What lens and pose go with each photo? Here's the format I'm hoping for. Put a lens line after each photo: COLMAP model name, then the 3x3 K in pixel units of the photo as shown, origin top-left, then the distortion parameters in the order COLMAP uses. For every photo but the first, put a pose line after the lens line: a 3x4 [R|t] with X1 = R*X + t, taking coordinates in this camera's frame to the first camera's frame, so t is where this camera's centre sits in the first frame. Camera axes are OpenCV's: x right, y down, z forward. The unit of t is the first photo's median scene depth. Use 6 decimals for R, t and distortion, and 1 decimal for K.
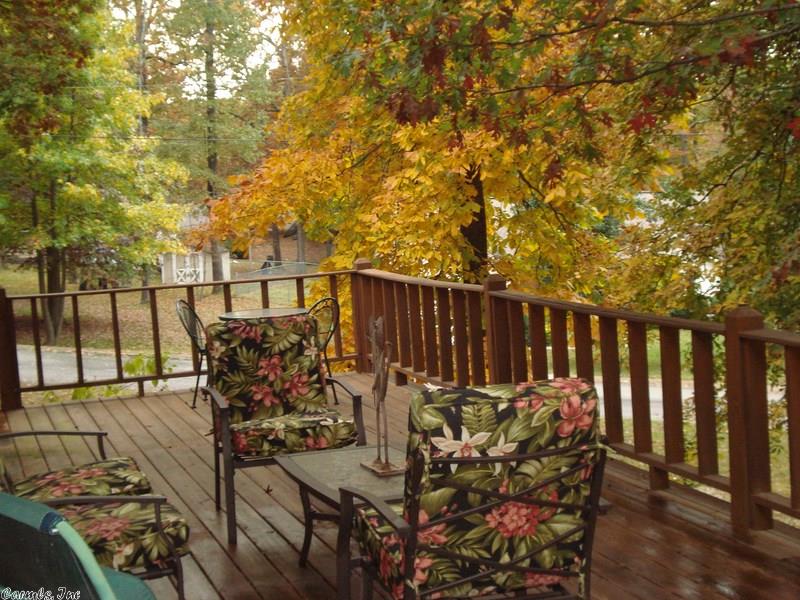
lens RADIAL K [[1347.8, 0, 400.0], [0, 1347.8, 300.0], [0, 0, 1]] dist [0.113824, -0.024229]
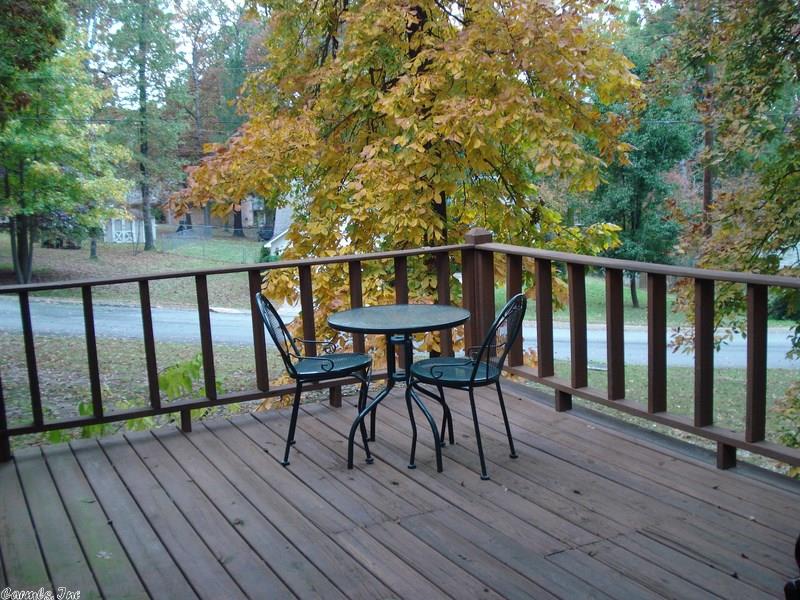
lens RADIAL K [[913.2, 0, 400.0], [0, 913.2, 300.0], [0, 0, 1]] dist [-0.073260, -0.075753]
pose [[0.988576, -0.007088, 0.150554, -0.042640], [-0.000908, 0.998595, 0.052979, -0.005332], [-0.150718, -0.052510, 0.987181, 0.149482]]
